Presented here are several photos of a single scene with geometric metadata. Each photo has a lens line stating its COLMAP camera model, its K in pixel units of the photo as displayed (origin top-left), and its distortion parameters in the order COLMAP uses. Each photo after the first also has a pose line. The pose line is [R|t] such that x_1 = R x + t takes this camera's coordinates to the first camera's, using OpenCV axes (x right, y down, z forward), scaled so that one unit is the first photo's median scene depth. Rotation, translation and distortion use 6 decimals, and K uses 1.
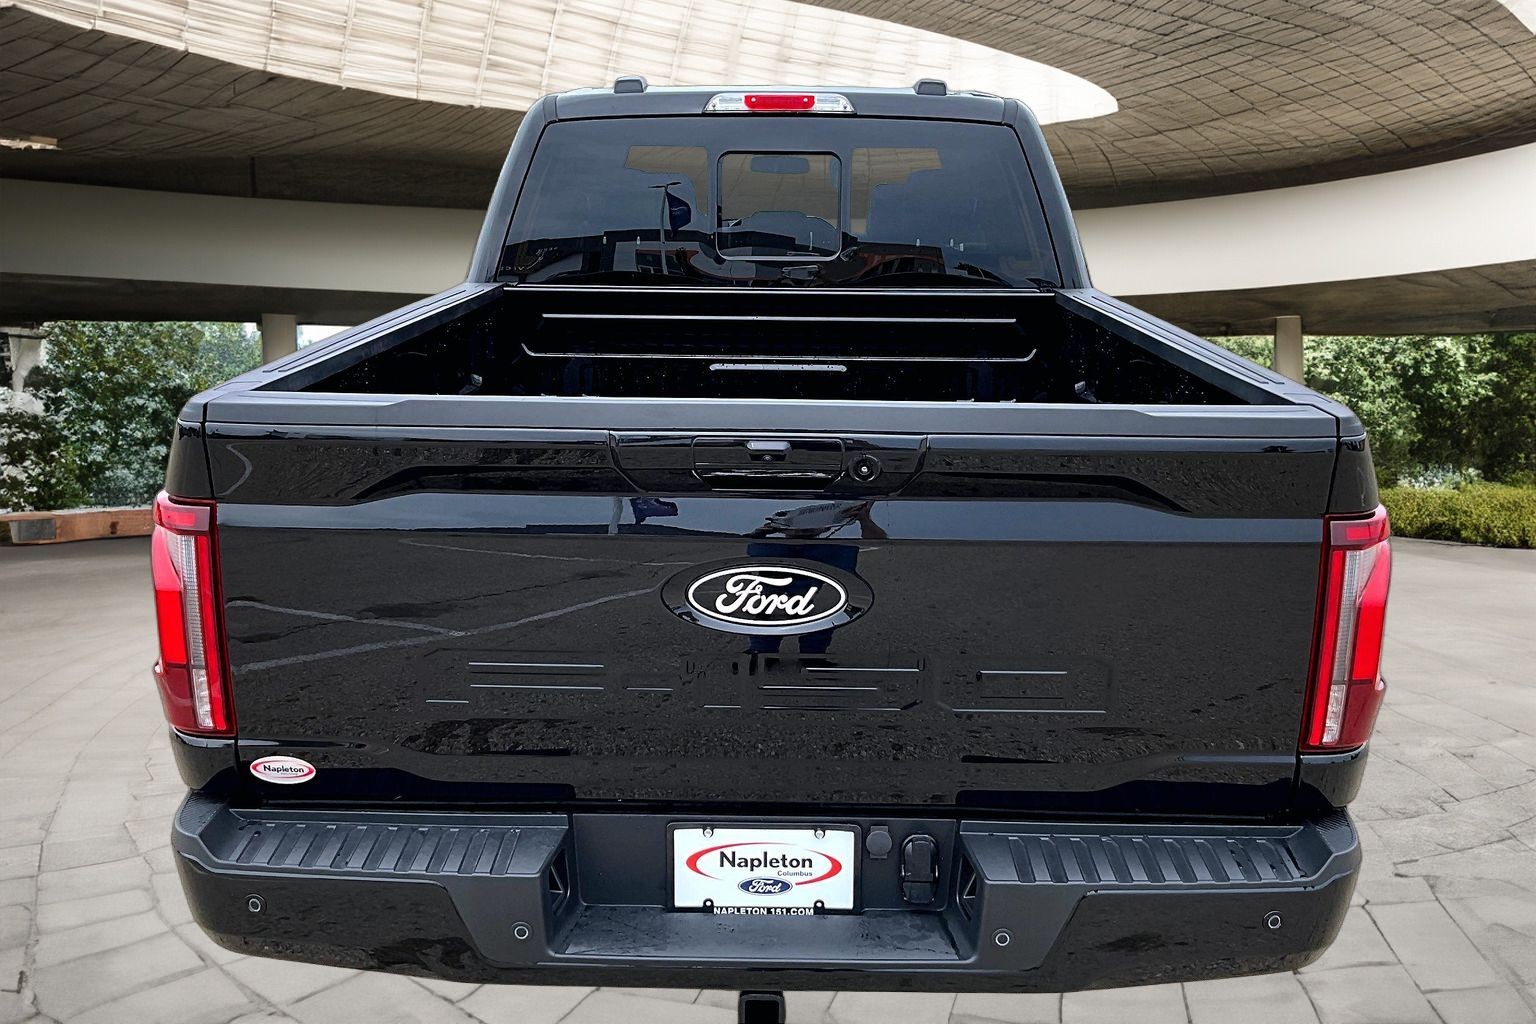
lens RADIAL K [[1273.7, 0, 768.0], [0, 1273.7, 512.0], [0, 0, 1]] dist [0.120642, -0.263072]
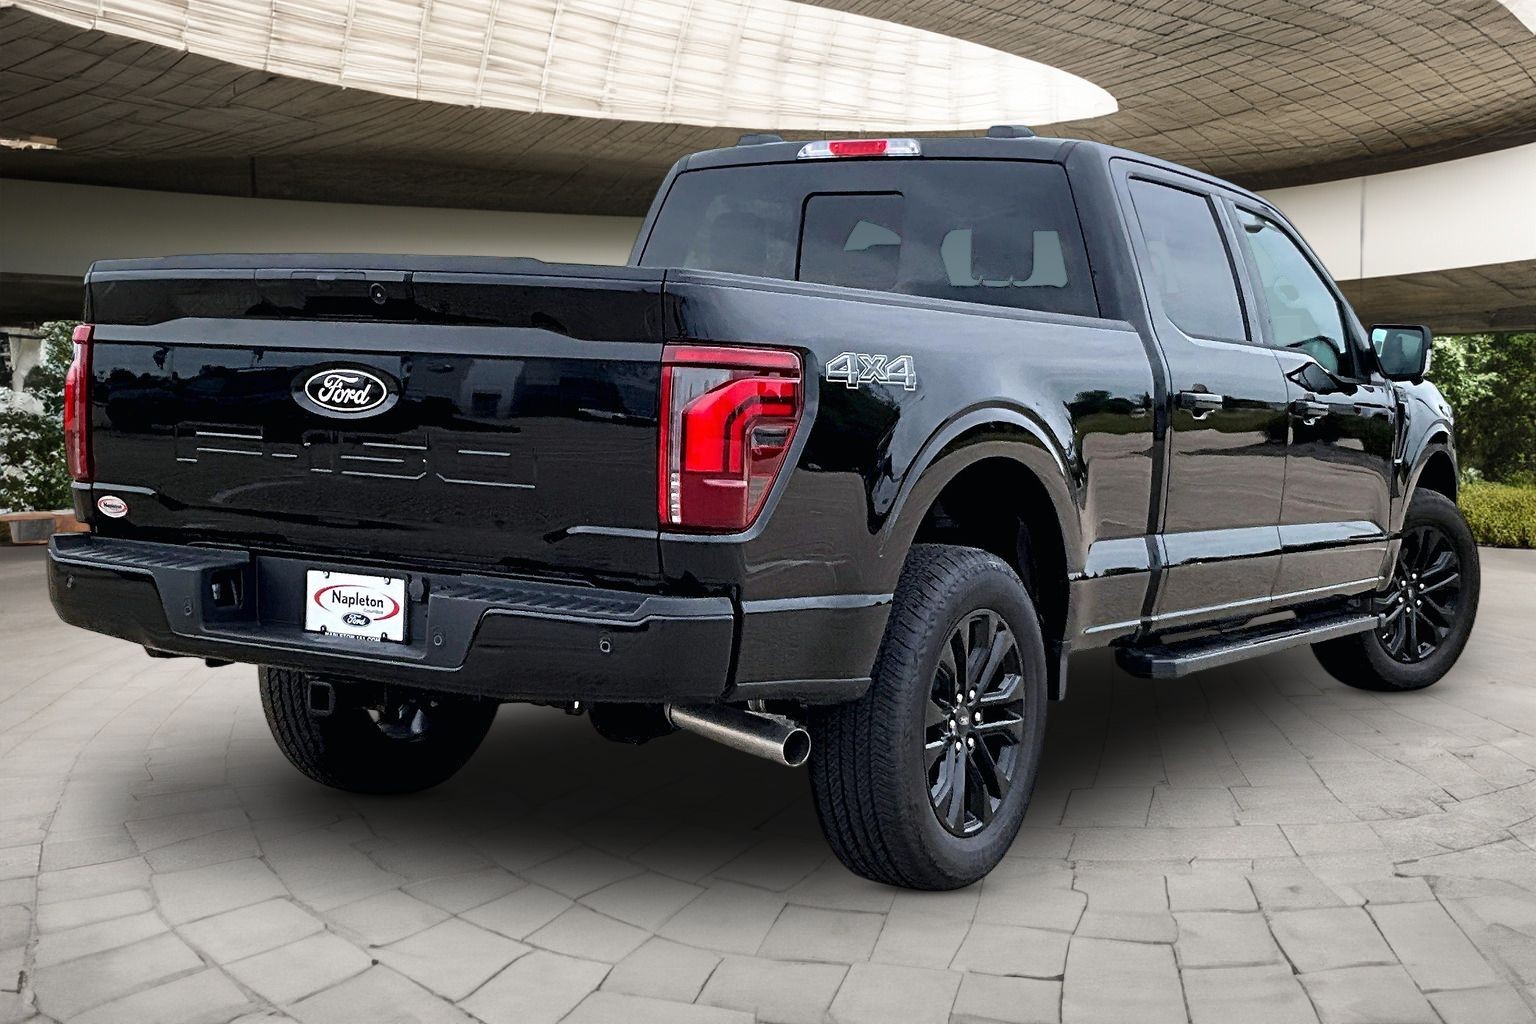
lens RADIAL K [[1870.5, 0, 768.0], [0, 1870.5, 512.0], [0, 0, 1]] dist [0.199458, 0.012329]
pose [[0.861108, 0.055436, -0.505391, 1.436302], [-0.156680, 0.974594, -0.160055, 0.446757], [0.483678, 0.217010, 0.847916, -0.544421]]
